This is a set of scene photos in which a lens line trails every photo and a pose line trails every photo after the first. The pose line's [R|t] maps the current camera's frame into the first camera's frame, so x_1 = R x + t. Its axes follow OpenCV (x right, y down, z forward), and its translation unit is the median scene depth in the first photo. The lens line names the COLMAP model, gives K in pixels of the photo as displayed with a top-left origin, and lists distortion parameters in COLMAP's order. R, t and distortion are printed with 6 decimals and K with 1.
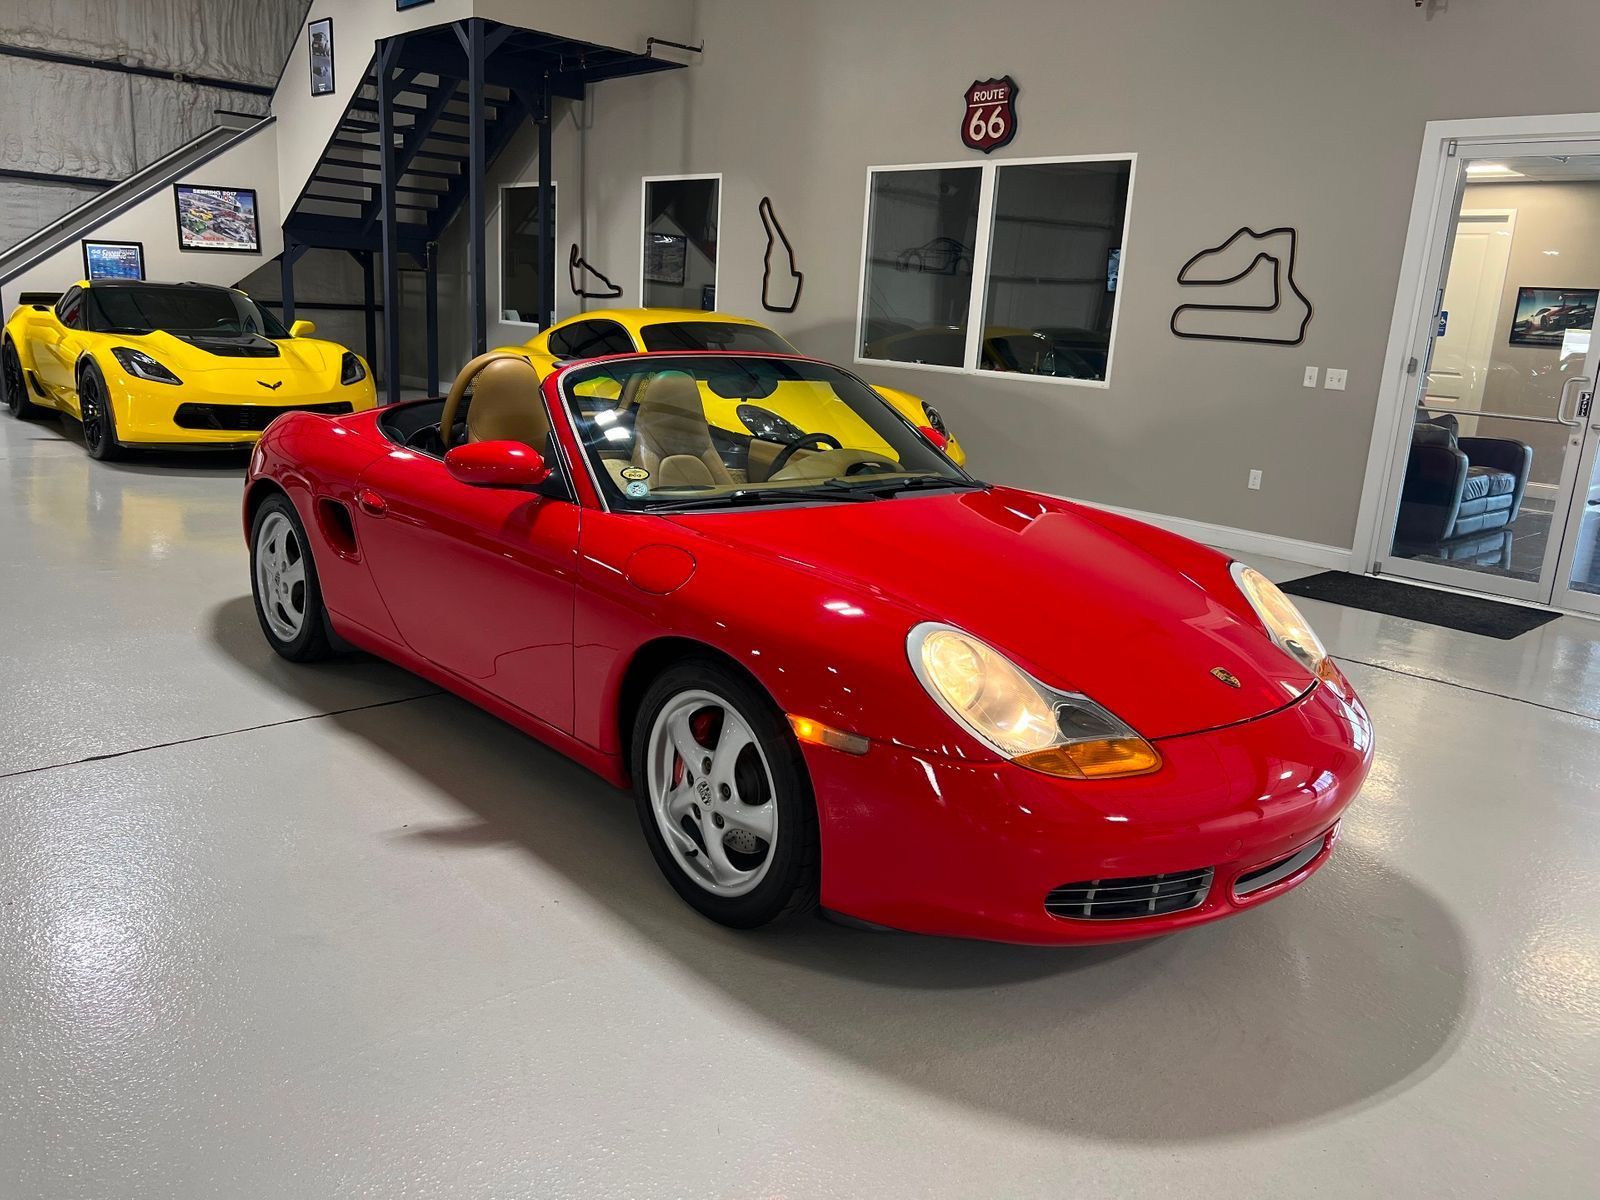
lens RADIAL K [[1215.3, 0, 801.6], [0, 1215.3, 598.6], [0, 0, 1]] dist [0.046558, -0.051920]
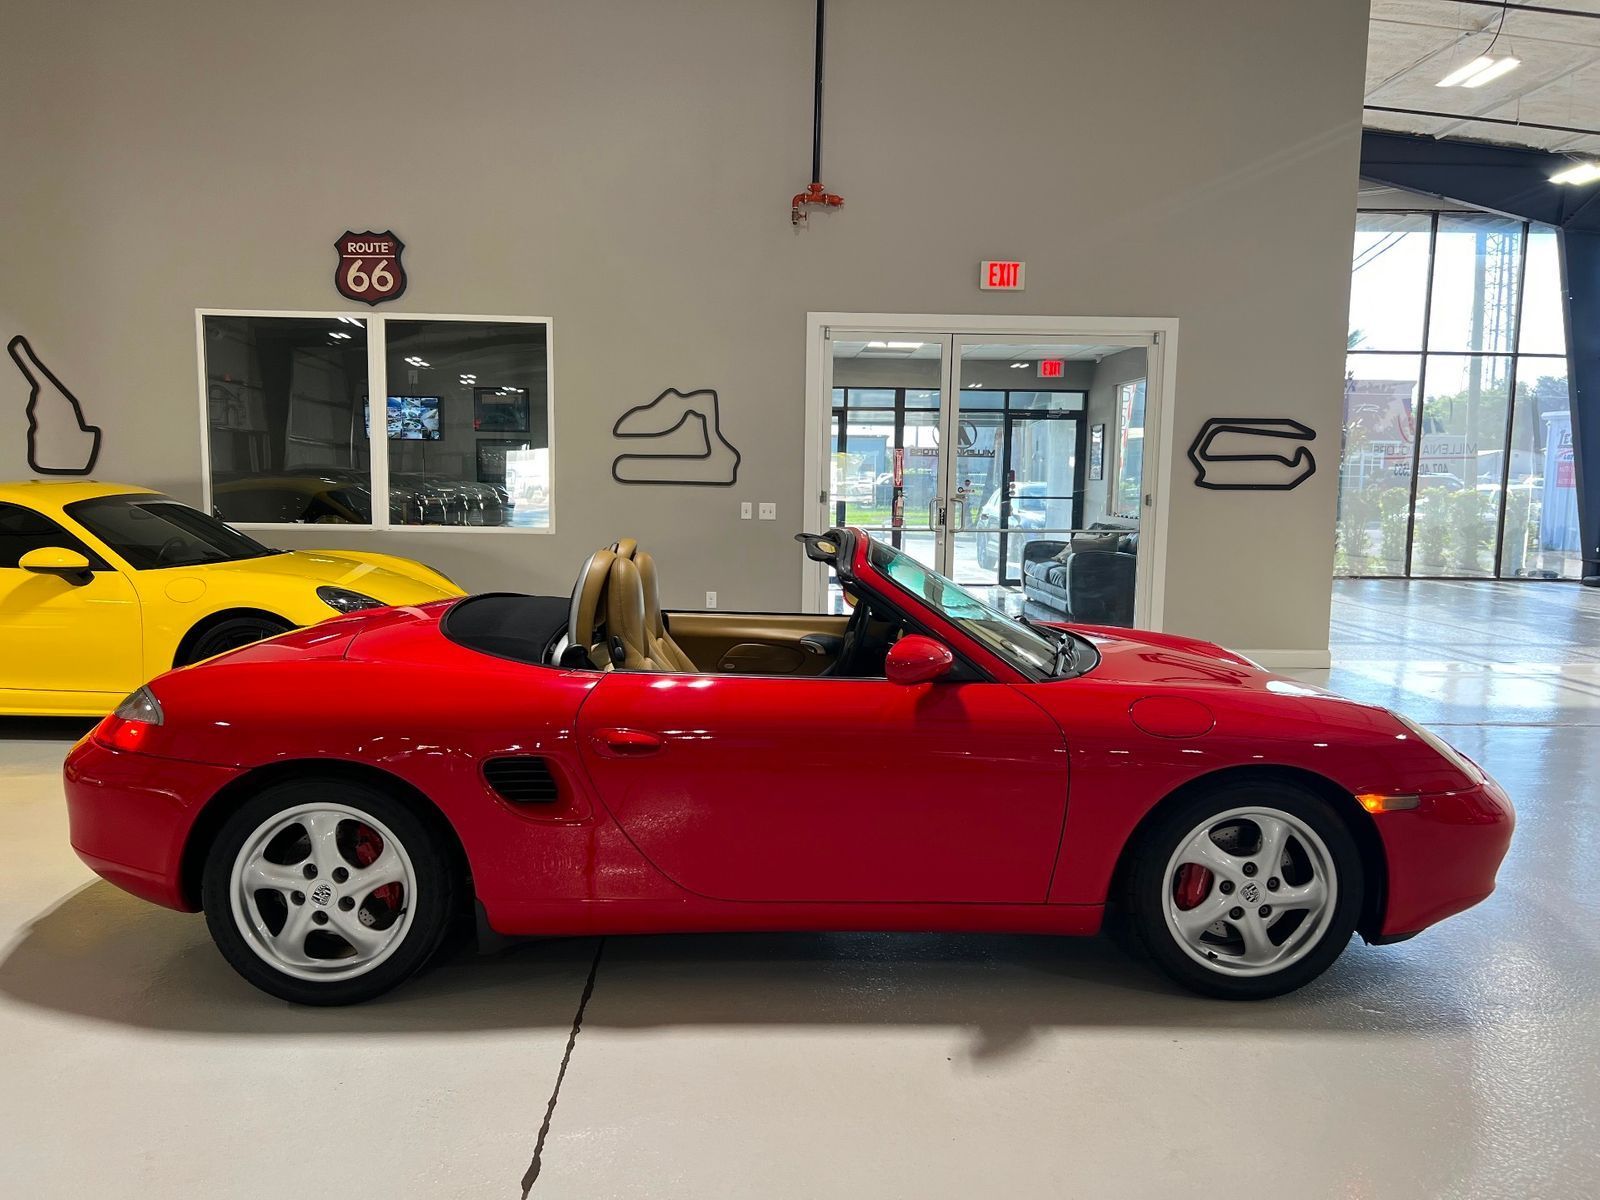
lens RADIAL K [[1215.3, 0, 793.6], [0, 1215.3, 612.3], [0, 0, 1]] dist [0.046558, -0.051920]
pose [[0.654675, -0.134302, 0.743884, -0.420725], [0.201328, 0.979524, -0.000339, -0.067808], [-0.728606, 0.149987, 0.668309, 0.168308]]
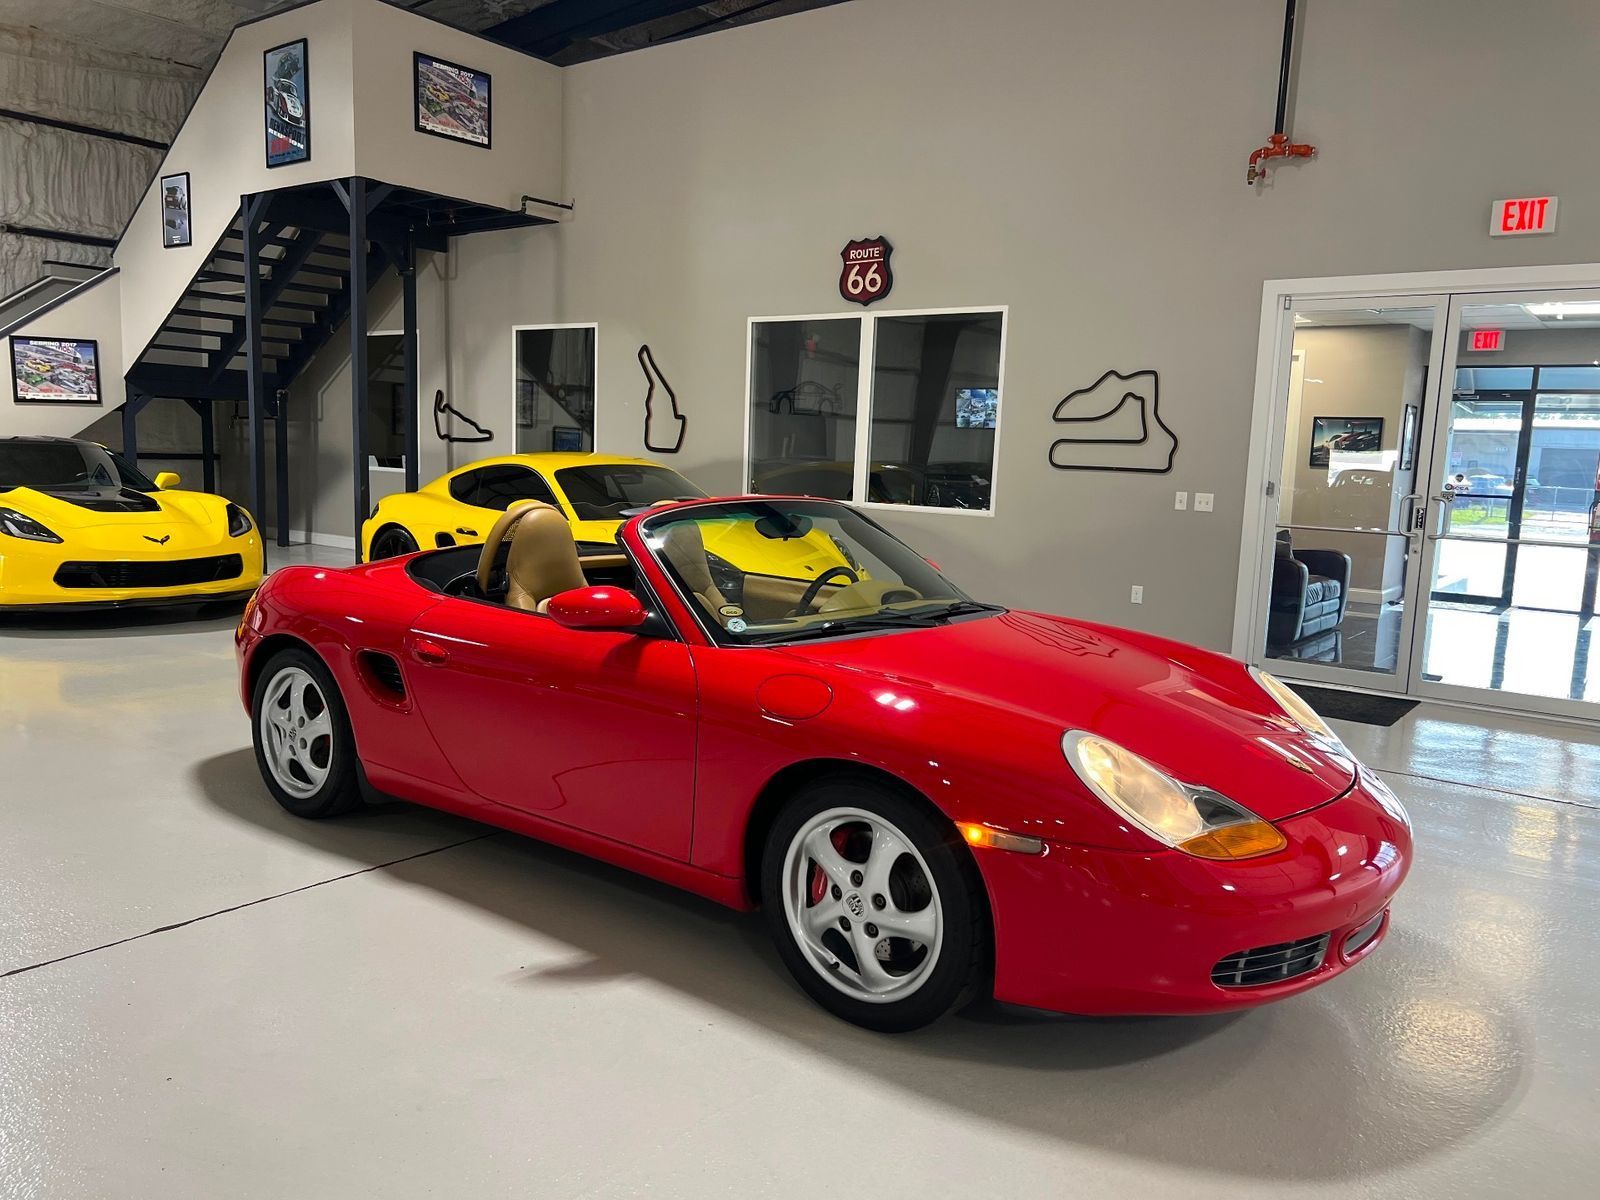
lens RADIAL K [[1215.3, 0, 799.8], [0, 1215.3, 607.3], [0, 0, 1]] dist [0.046558, -0.051920]
pose [[0.986111, -0.042978, 0.160431, -0.099615], [0.058656, 0.993814, -0.094301, -0.000678], [-0.155386, 0.102402, 0.982532, -0.024604]]
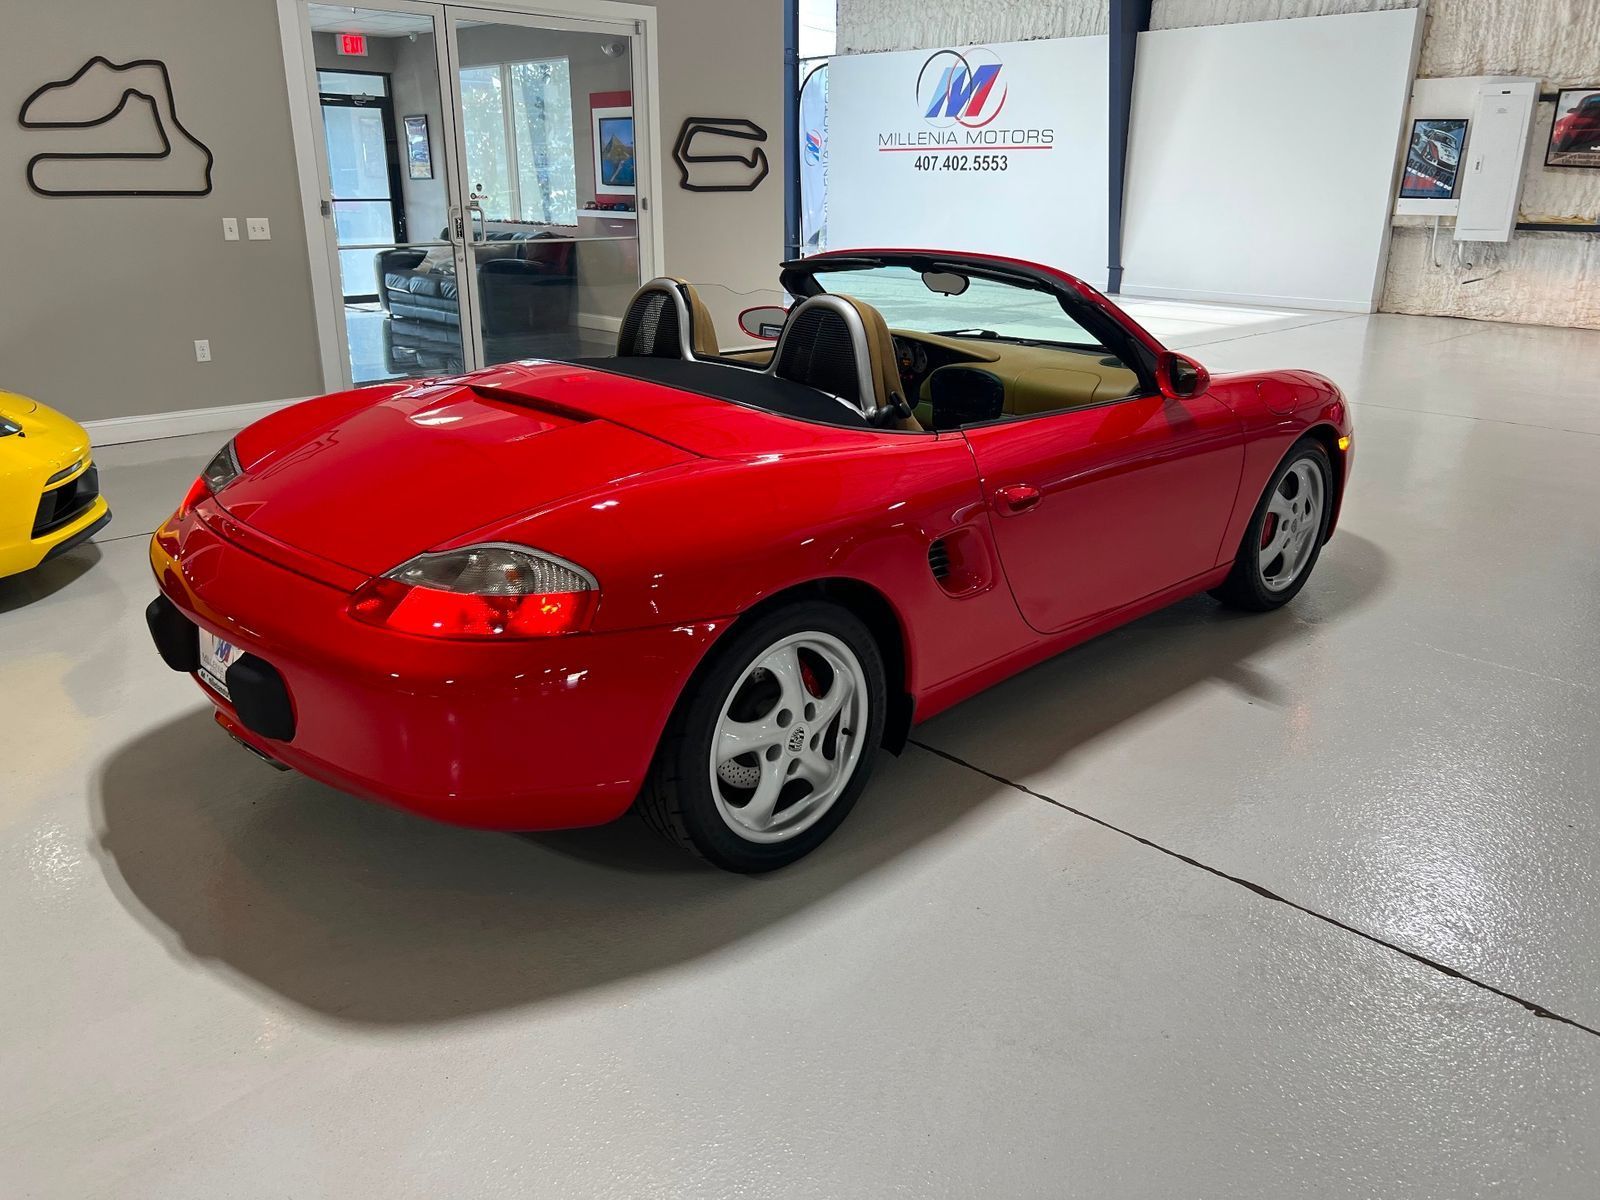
lens RADIAL K [[1215.3, 0, 819.9], [0, 1215.3, 584.0], [0, 0, 1]] dist [0.046558, -0.051920]
pose [[-0.029698, -0.372458, 0.927574, -0.525637], [0.228677, 0.900840, 0.369045, -0.165813], [-0.973049, 0.223075, 0.058419, 0.522735]]
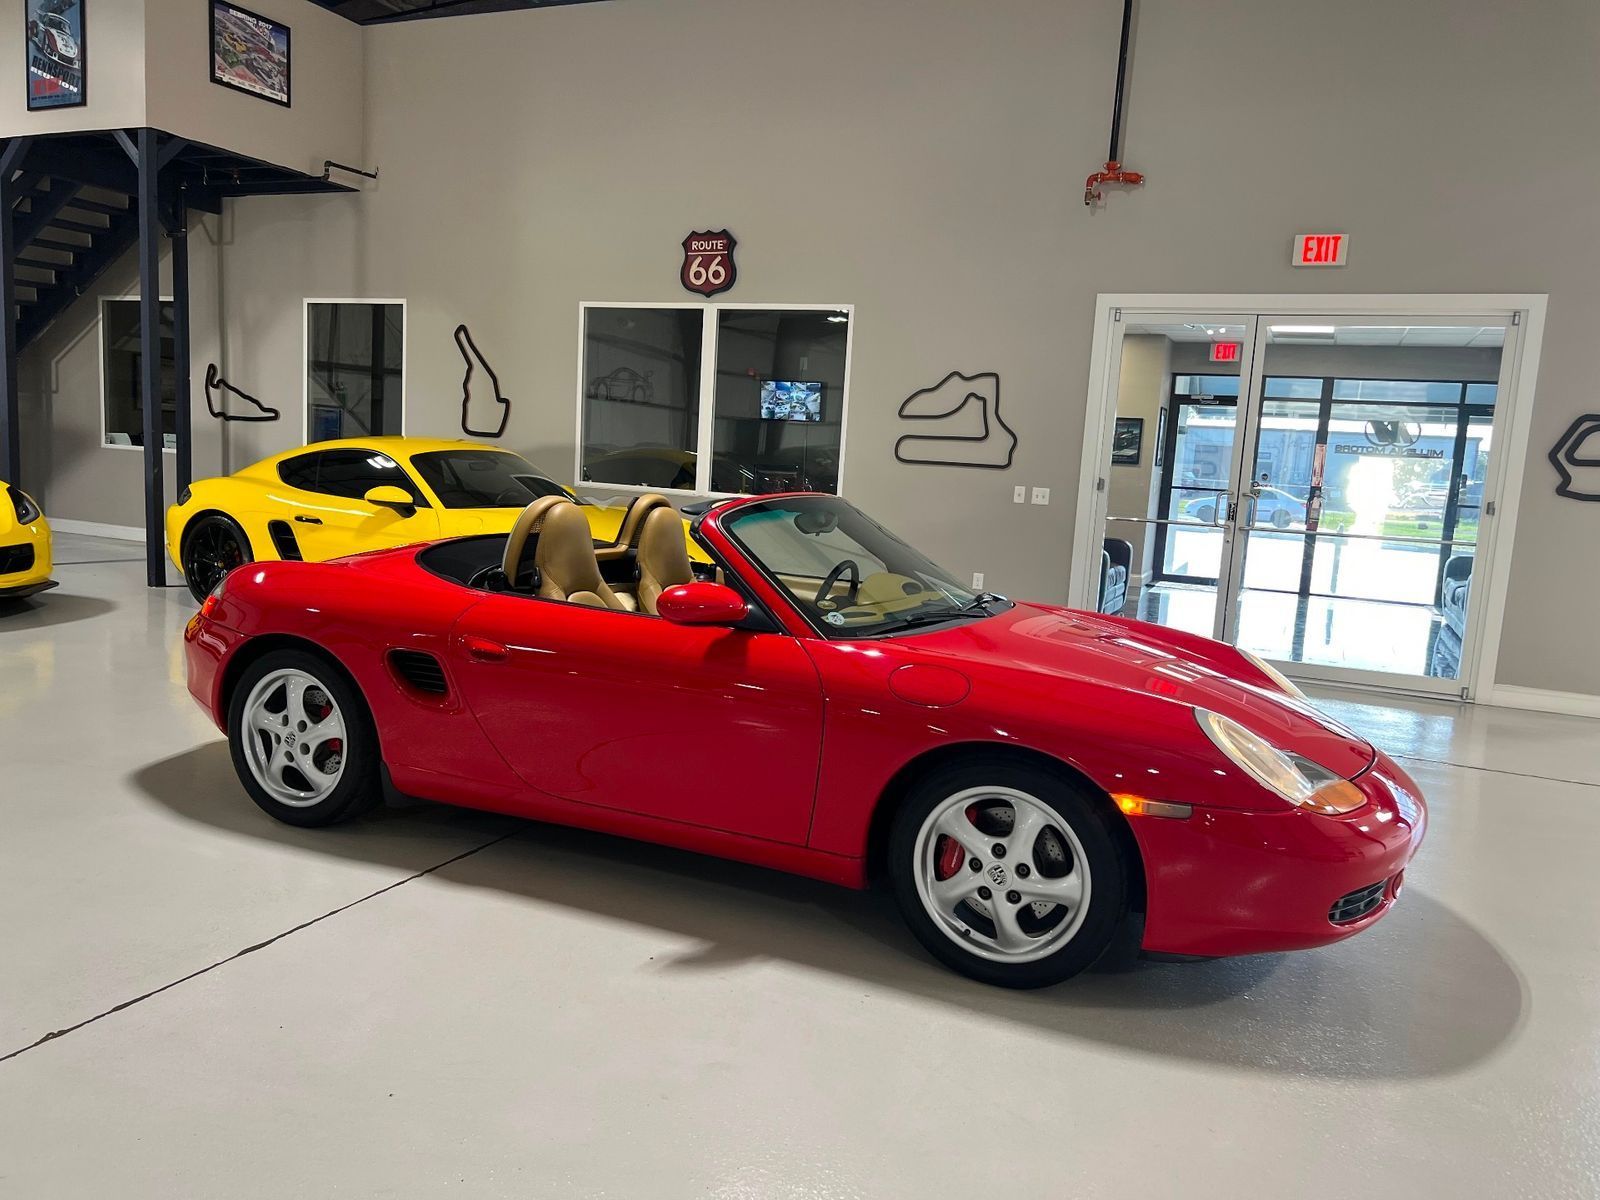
lens RADIAL K [[1215.3, 0, 789.8], [0, 1215.3, 610.3], [0, 0, 1]] dist [0.046558, -0.051920]
pose [[0.921182, -0.058106, 0.384768, -0.240010], [0.088634, 0.994128, -0.062071, -0.012666], [-0.378903, 0.091282, 0.920924, -0.006716]]
